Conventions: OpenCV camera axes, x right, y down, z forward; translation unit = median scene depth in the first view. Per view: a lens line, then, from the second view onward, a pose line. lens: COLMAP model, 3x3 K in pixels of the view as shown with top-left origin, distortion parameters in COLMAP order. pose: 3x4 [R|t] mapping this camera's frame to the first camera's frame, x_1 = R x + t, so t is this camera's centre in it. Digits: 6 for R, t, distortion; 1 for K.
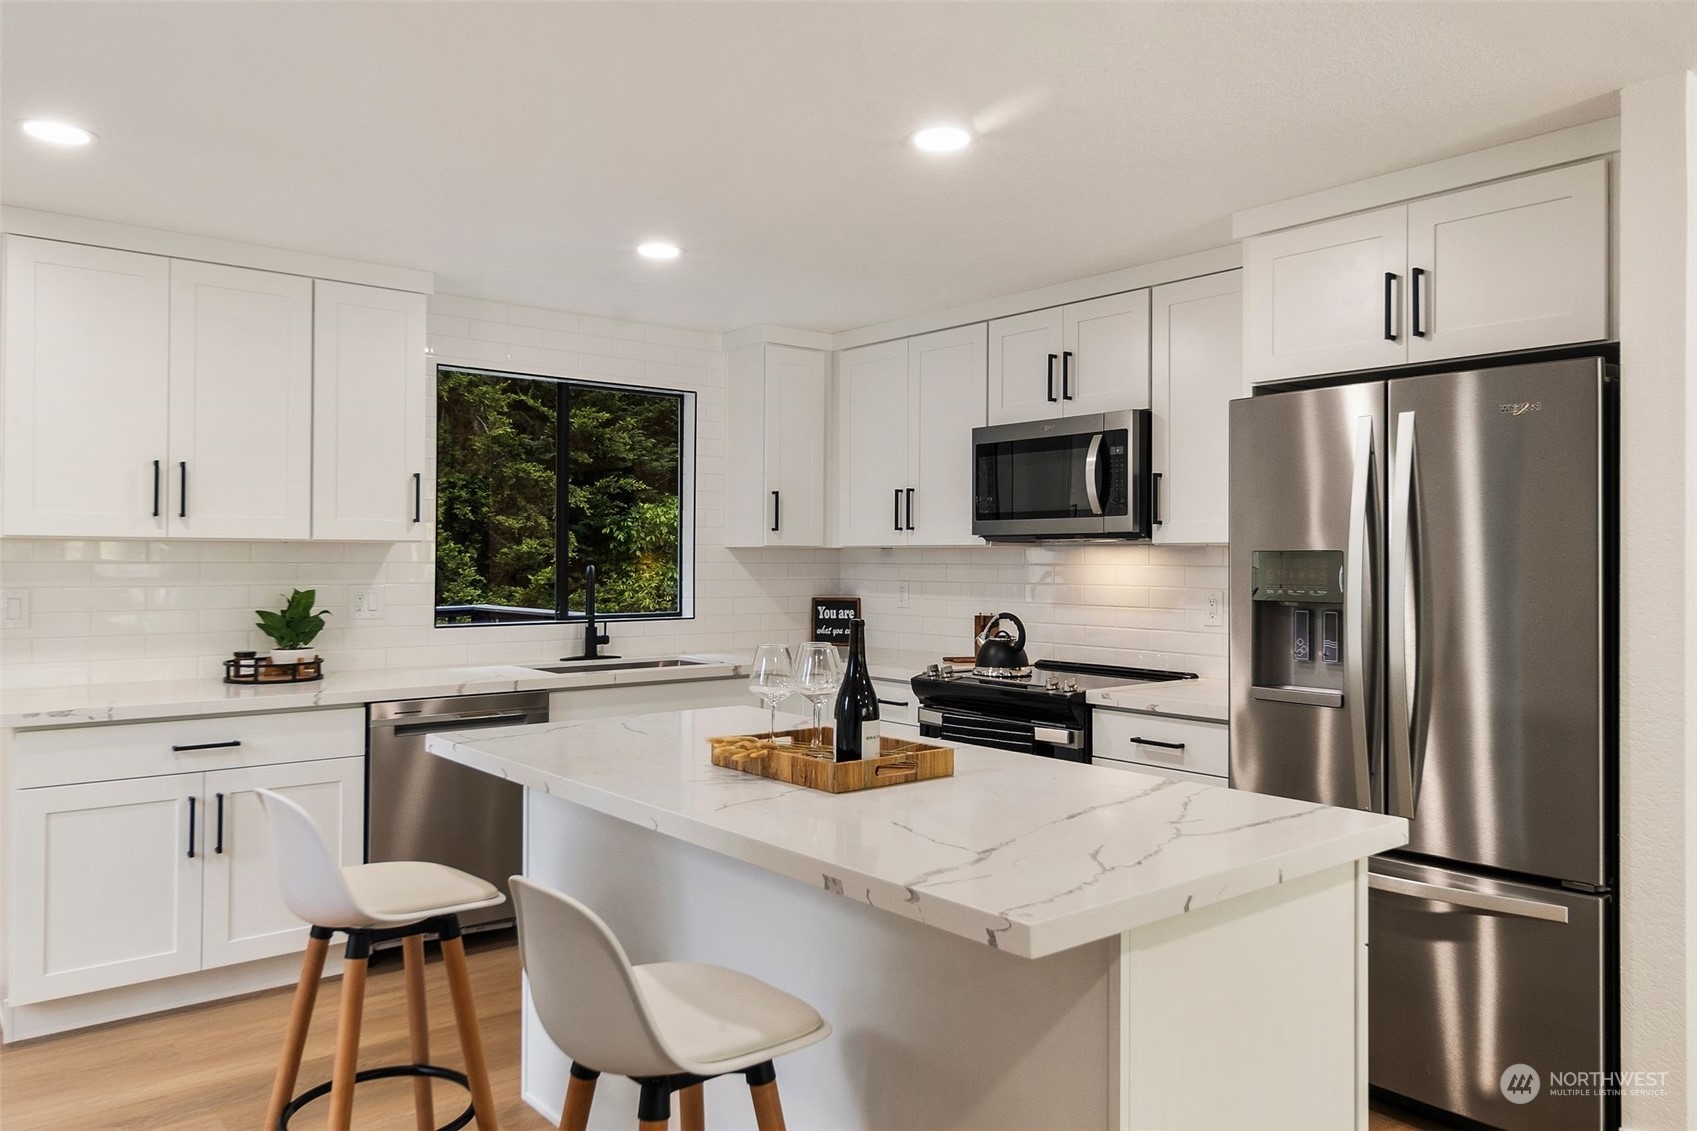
lens RADIAL K [[1190.6, 0, 851.0], [0, 1190.6, 546.6], [0, 0, 1]] dist [0.000756, 0.002619]
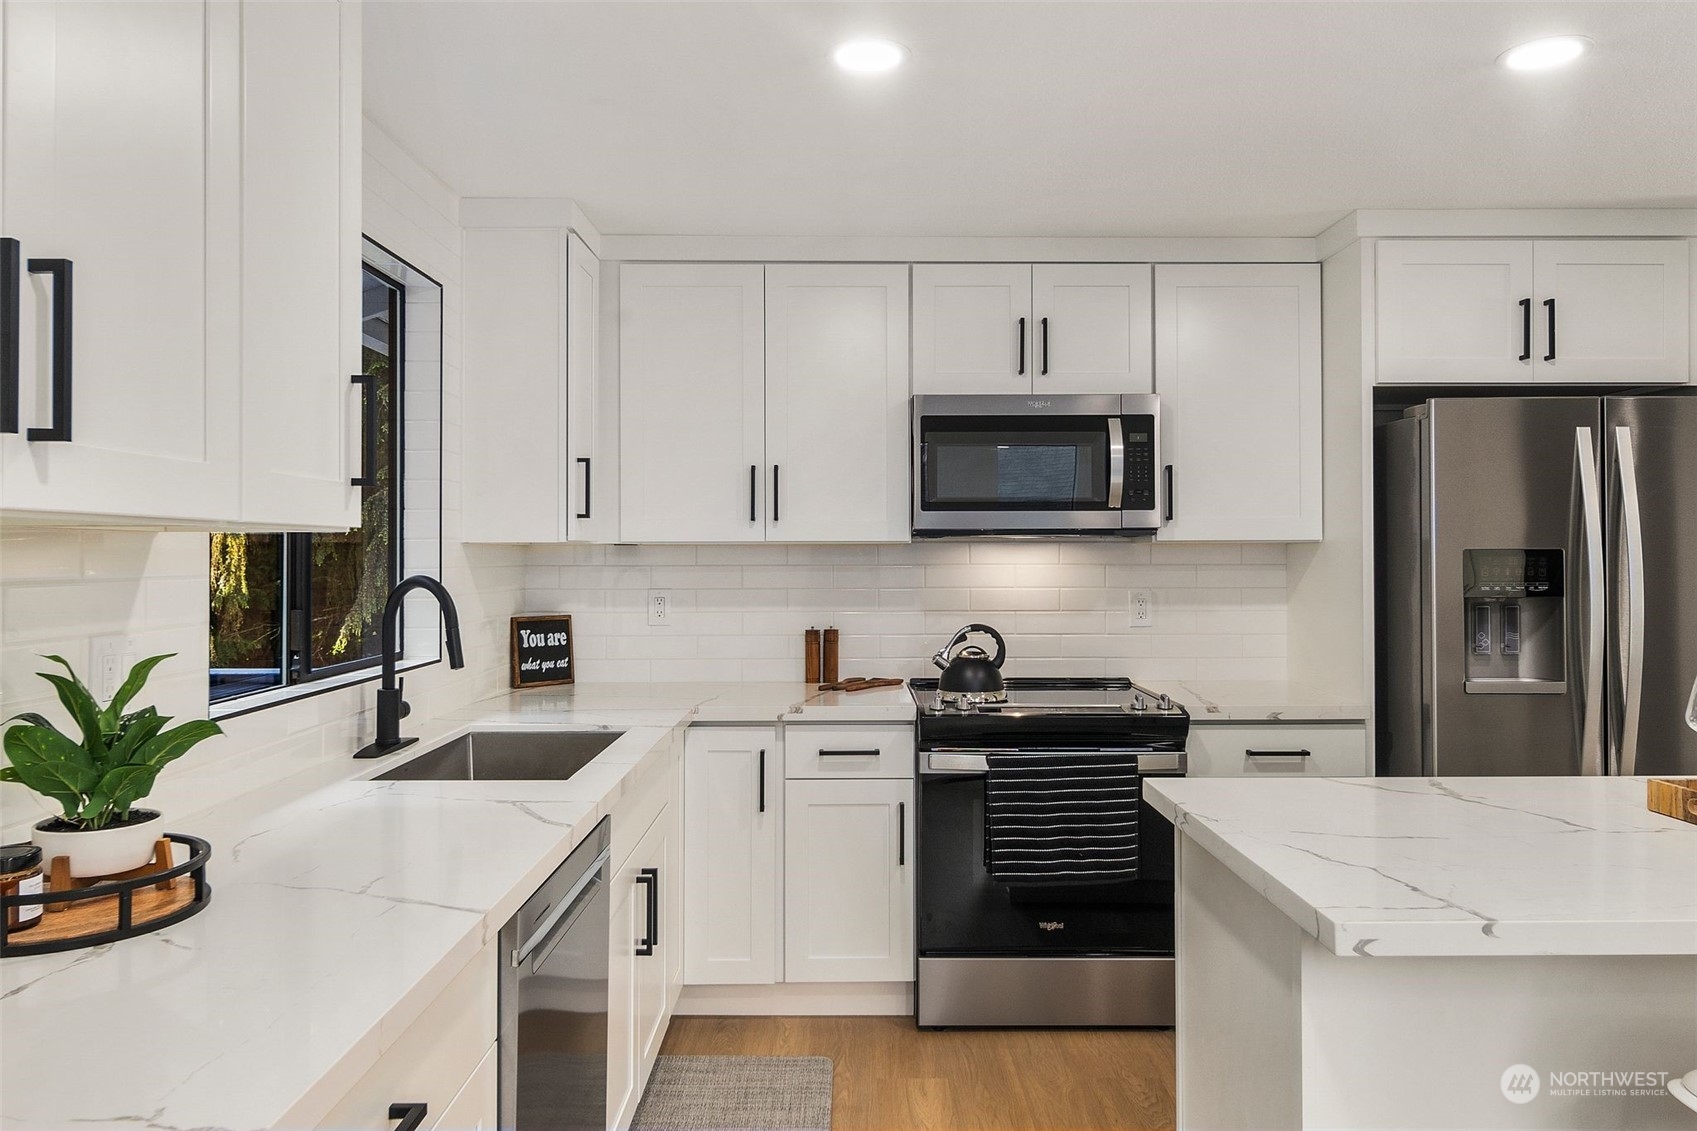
lens RADIAL K [[1190.6, 0, 851.0], [0, 1190.6, 546.6], [0, 0, 1]] dist [0.000756, 0.002619]
pose [[0.631305, 0.001157, 0.775534, -0.566304], [-0.003053, 0.999995, 0.000994, 0.001666], [-0.775528, -0.002995, 0.631306, 0.551835]]
